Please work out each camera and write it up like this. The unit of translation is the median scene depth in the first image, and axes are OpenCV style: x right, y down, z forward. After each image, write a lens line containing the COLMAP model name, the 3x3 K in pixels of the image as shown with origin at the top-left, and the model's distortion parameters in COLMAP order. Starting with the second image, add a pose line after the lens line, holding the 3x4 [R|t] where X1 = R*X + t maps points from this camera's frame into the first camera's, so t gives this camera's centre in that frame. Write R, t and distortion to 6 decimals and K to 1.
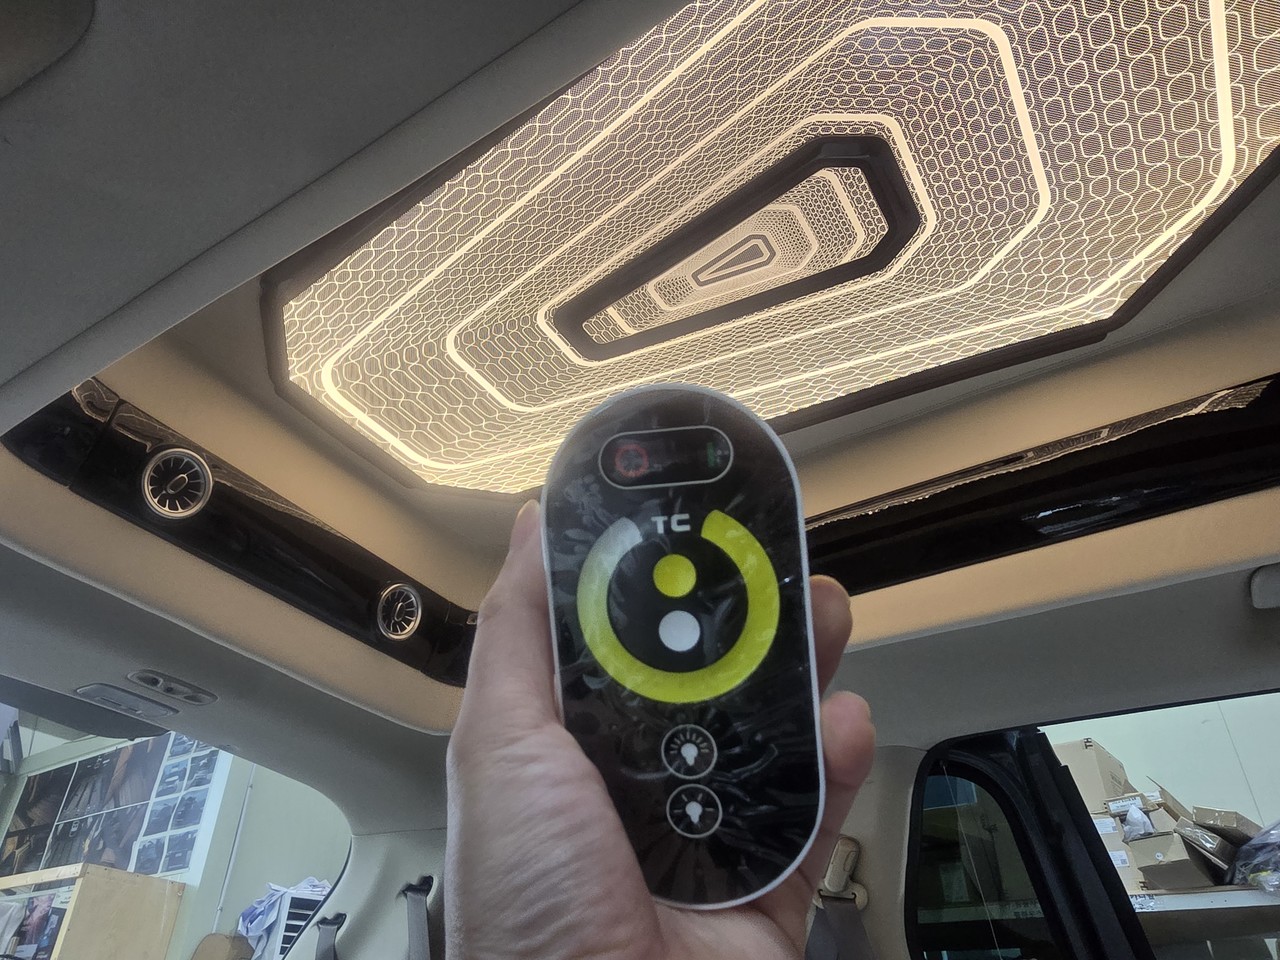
lens RADIAL K [[878.8, 0, 573.7], [0, 878.8, 510.6], [0, 0, 1]] dist [-0.008594, -0.000093]
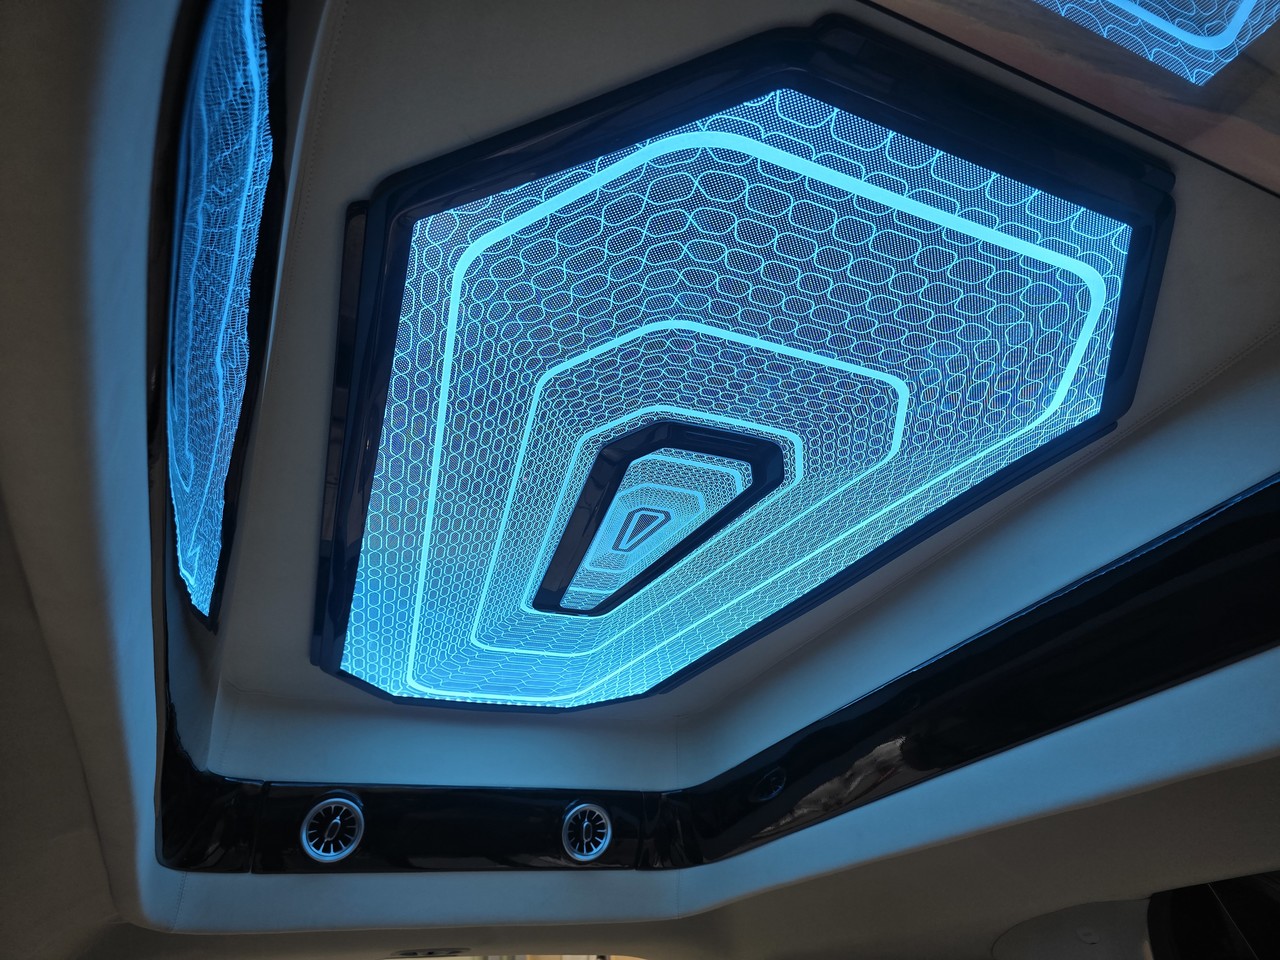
lens RADIAL K [[872.2, 0, 649.9], [0, 872.2, 486.6], [0, 0, 1]] dist [0.068795, -0.085356]
pose [[0.853484, -0.345963, -0.389711, 0.567205], [0.366993, 0.929967, -0.021843, -0.295217], [0.369976, -0.124379, 0.920678, 0.134775]]
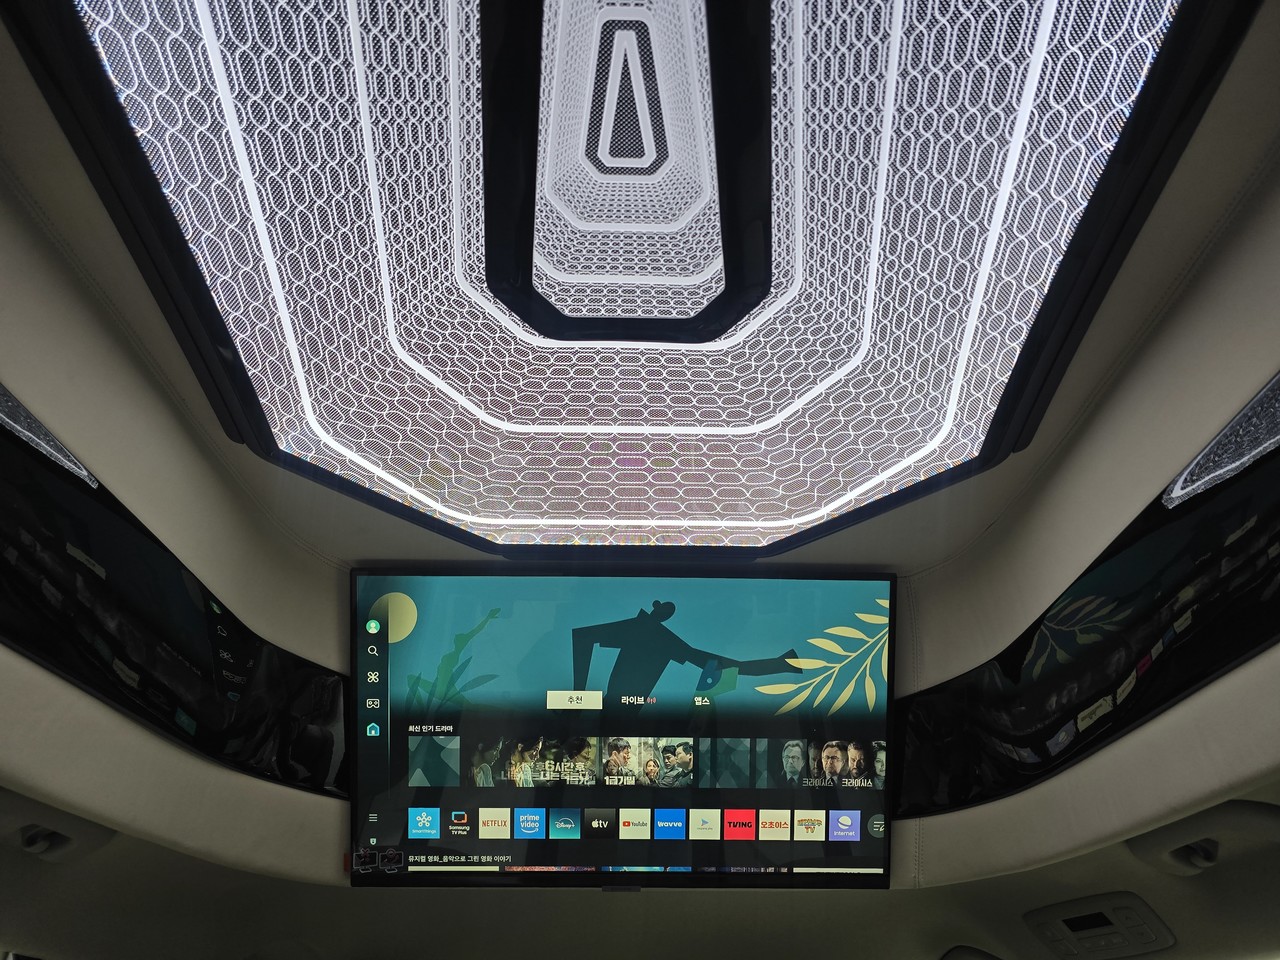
lens RADIAL K [[852.4, 0, 646.1], [0, 852.4, 483.3], [0, 0, 1]] dist [0.062906, -0.076459]
pose [[-0.569439, 0.401037, 0.717571, -0.083434], [-0.479430, 0.547061, -0.686200, 0.153120], [-0.667747, -0.734774, -0.119249, 0.877836]]
